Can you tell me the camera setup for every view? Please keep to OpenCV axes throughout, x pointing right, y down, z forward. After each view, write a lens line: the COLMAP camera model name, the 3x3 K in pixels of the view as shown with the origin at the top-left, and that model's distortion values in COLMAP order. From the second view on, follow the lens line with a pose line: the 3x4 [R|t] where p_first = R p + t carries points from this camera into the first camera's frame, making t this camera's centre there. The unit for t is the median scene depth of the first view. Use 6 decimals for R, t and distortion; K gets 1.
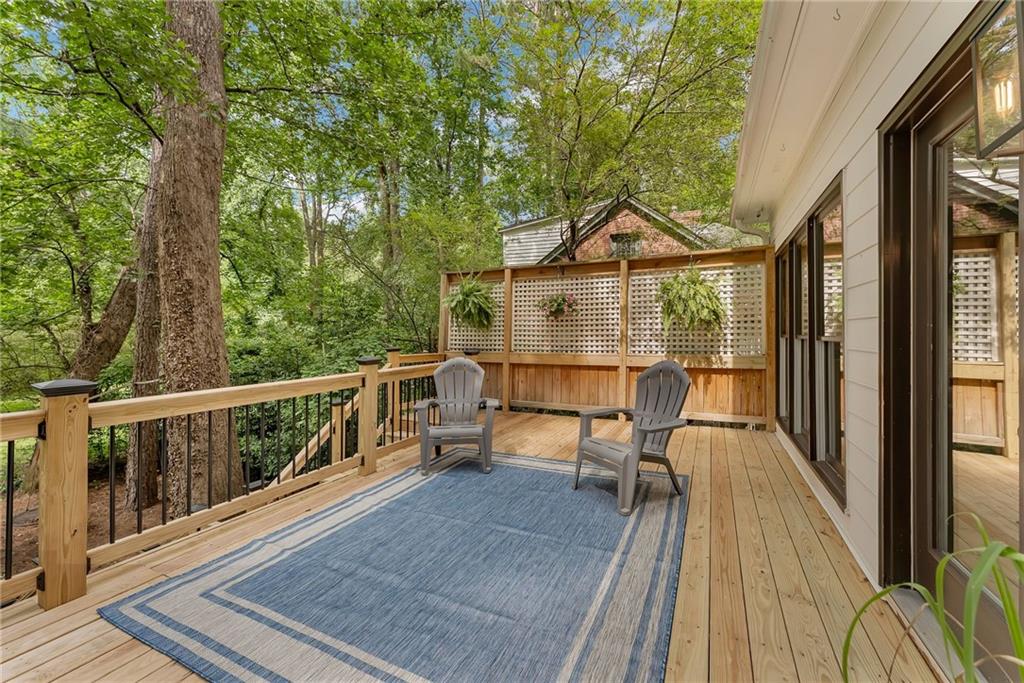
lens RADIAL K [[431.8, 0, 495.3], [0, 431.8, 336.6], [0, 0, 1]] dist [0.000877, 0.000005]
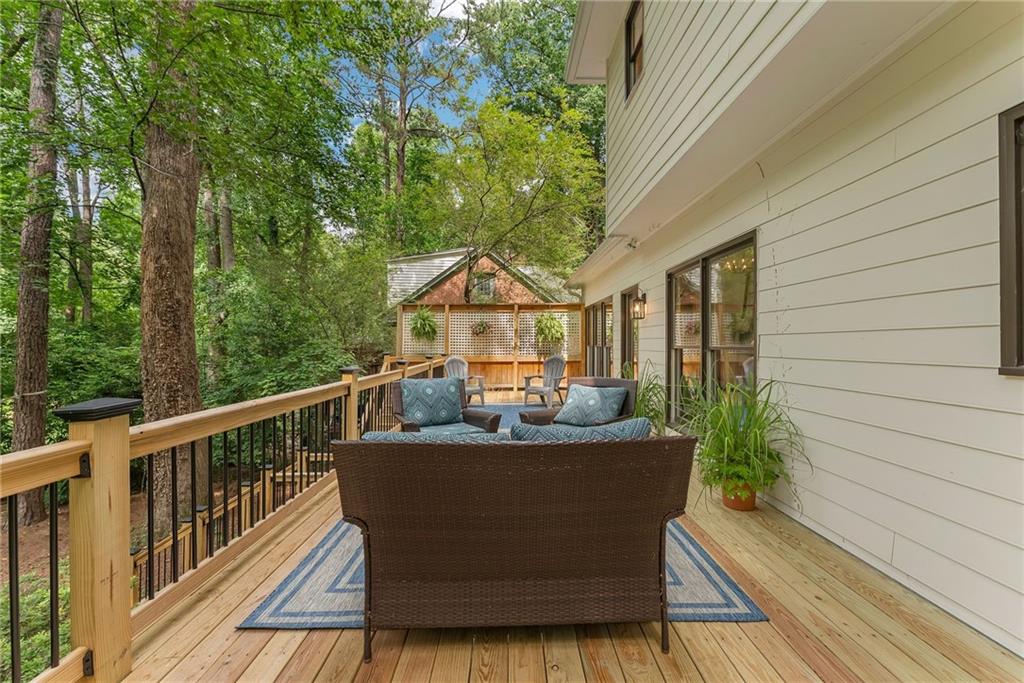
lens RADIAL K [[435.6, 0, 512.8], [0, 435.6, 345.6], [0, 0, 1]] dist [0.000172, 0.000015]
pose [[0.892733, 0.000925, 0.450585, -0.528209], [0.001185, 0.999990, -0.004402, 0.007157], [-0.450585, 0.004464, 0.892722, -0.632362]]
